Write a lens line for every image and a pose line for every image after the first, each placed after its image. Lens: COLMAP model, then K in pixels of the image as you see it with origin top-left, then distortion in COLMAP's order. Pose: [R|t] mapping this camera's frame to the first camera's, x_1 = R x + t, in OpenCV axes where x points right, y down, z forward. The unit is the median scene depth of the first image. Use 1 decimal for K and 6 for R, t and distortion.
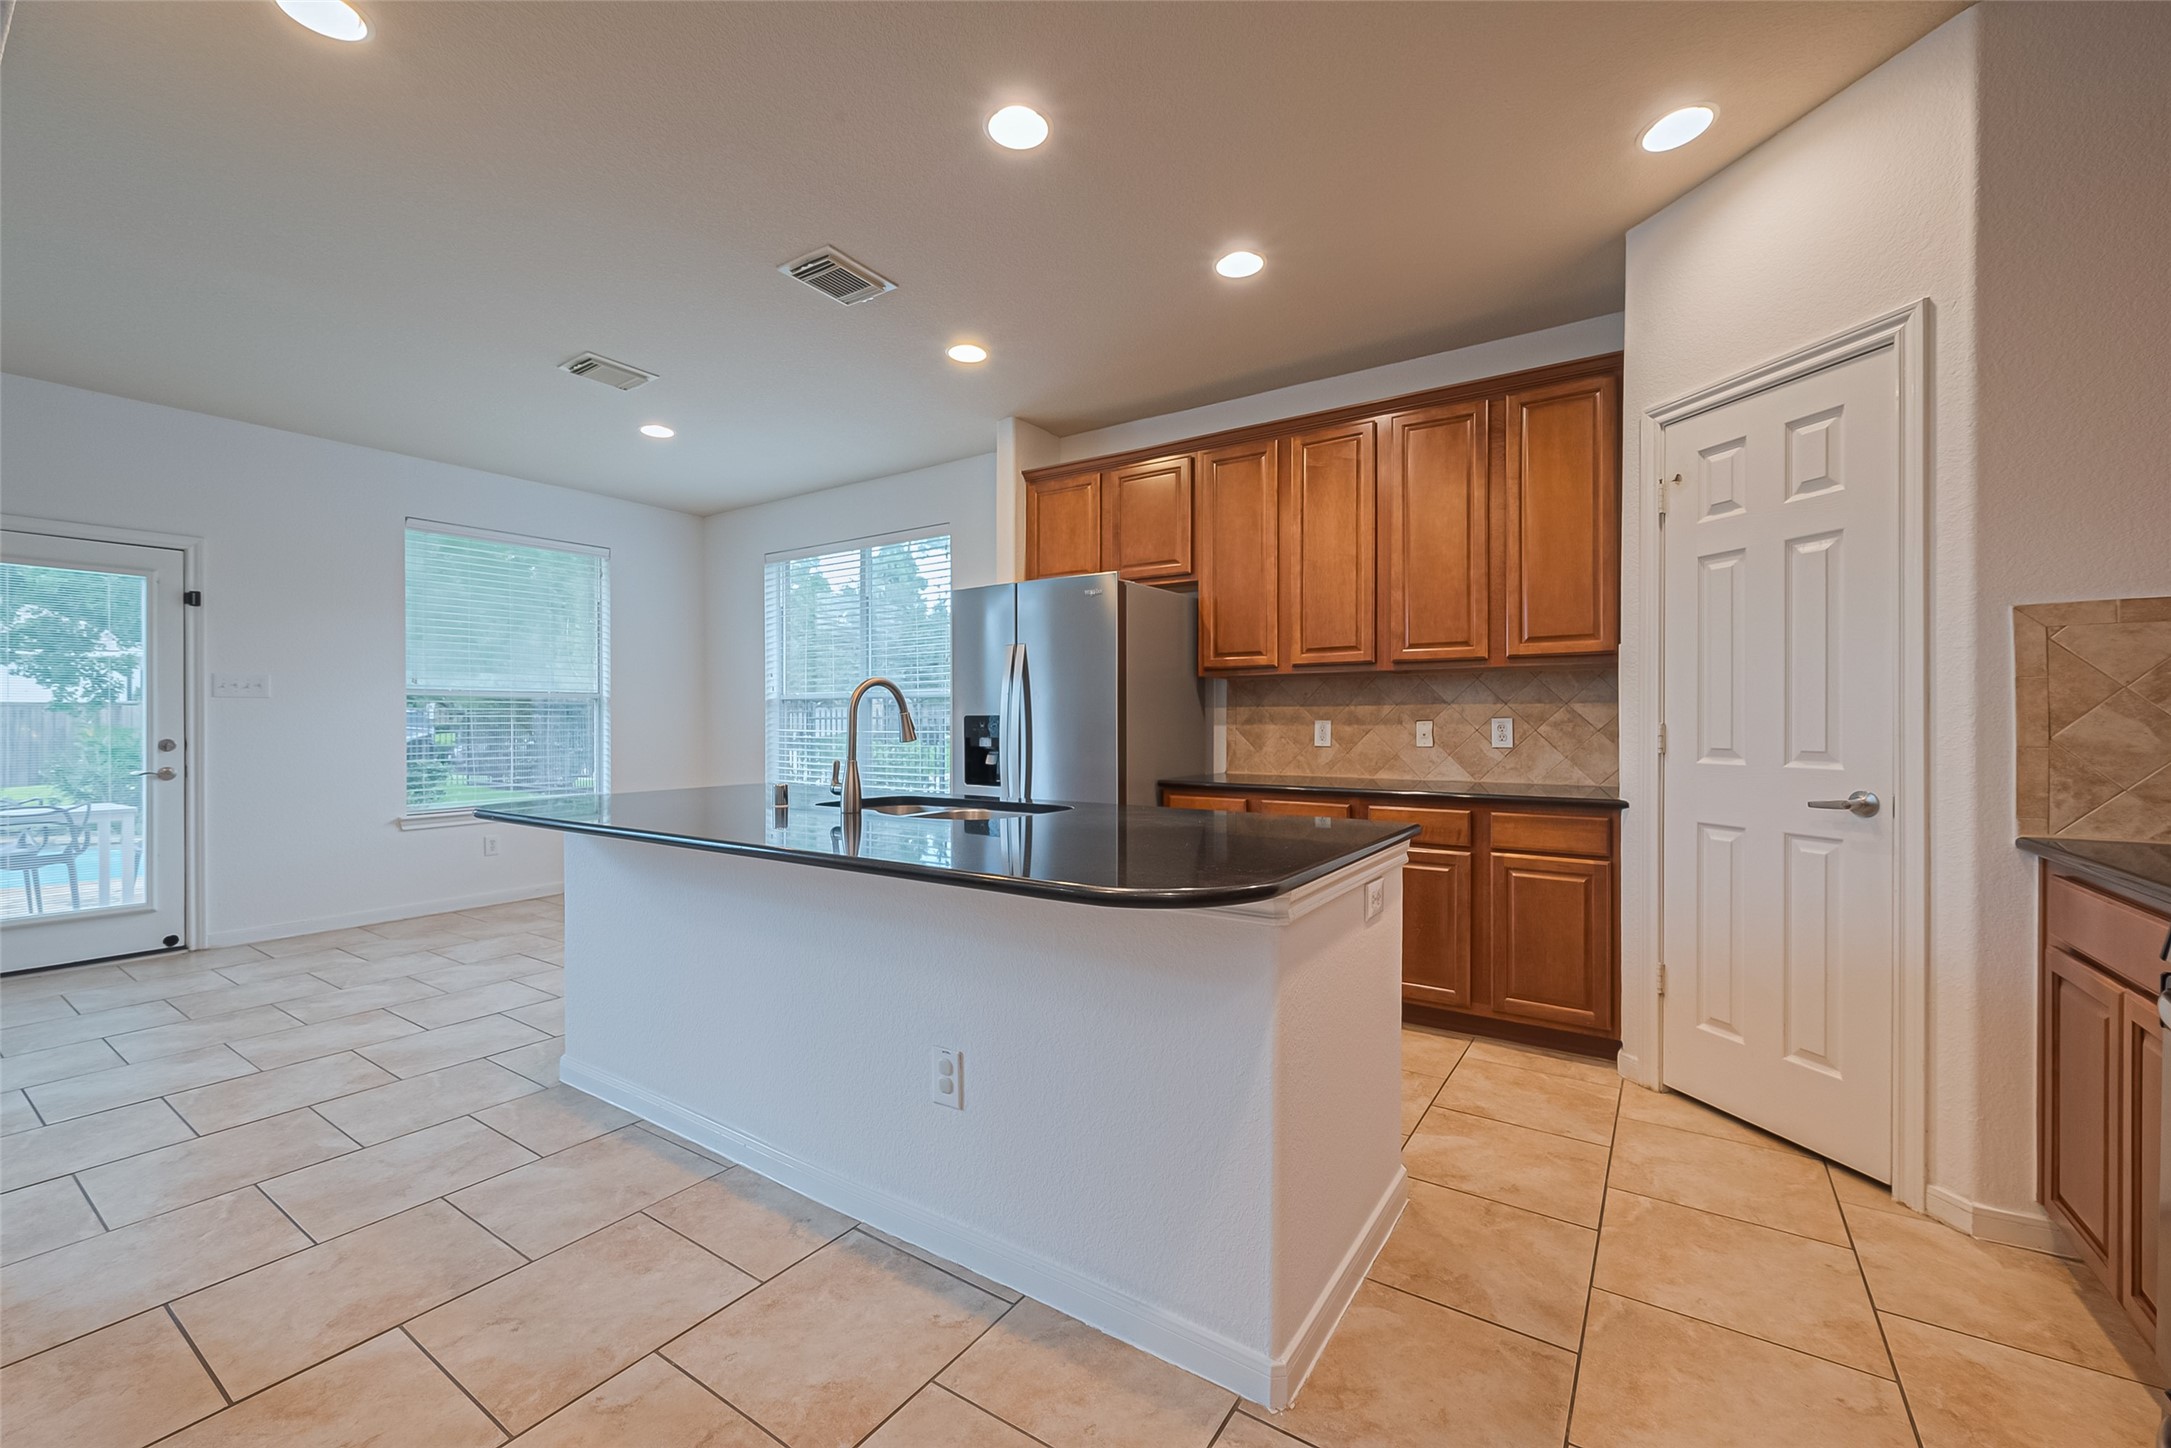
lens RADIAL K [[853.0, 0, 1088.7], [0, 853.0, 724.0], [0, 0, 1]] dist [-0.001666, -0.000369]
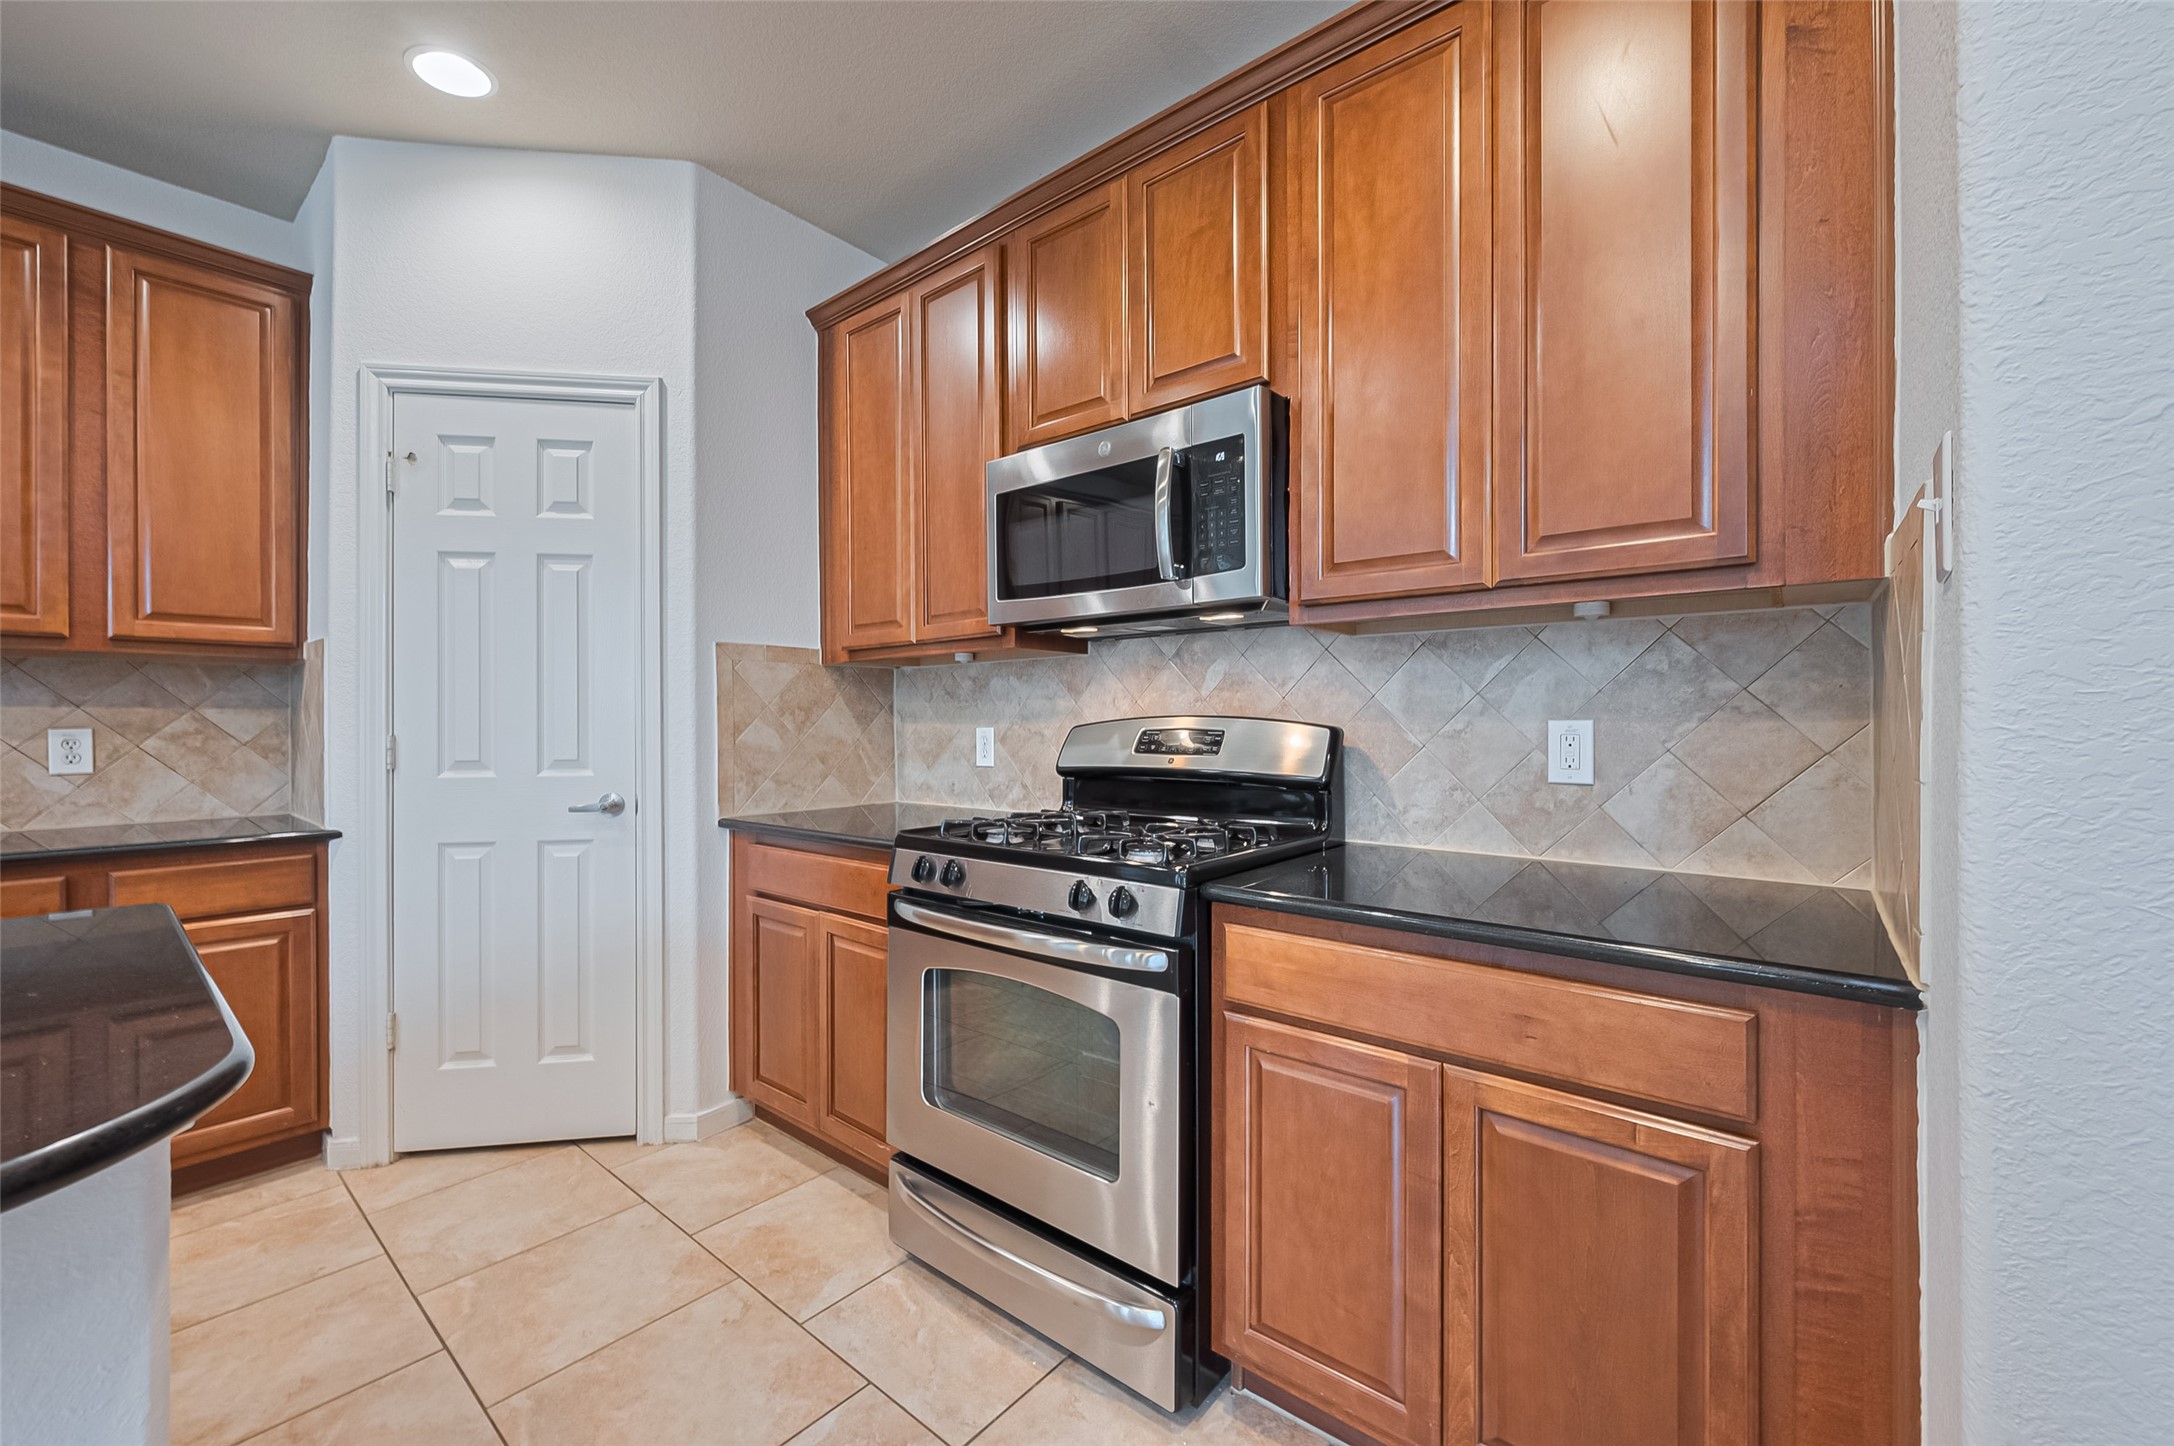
lens RADIAL K [[868.5, 0, 1092.3], [0, 868.5, 723.4], [0, 0, 1]] dist [-0.000816, -0.000267]
pose [[0.106046, 0.000502, 0.994361, -0.133596], [0.007745, 0.999969, -0.001330, -0.005582], [-0.994331, 0.007843, 0.106039, 0.213423]]
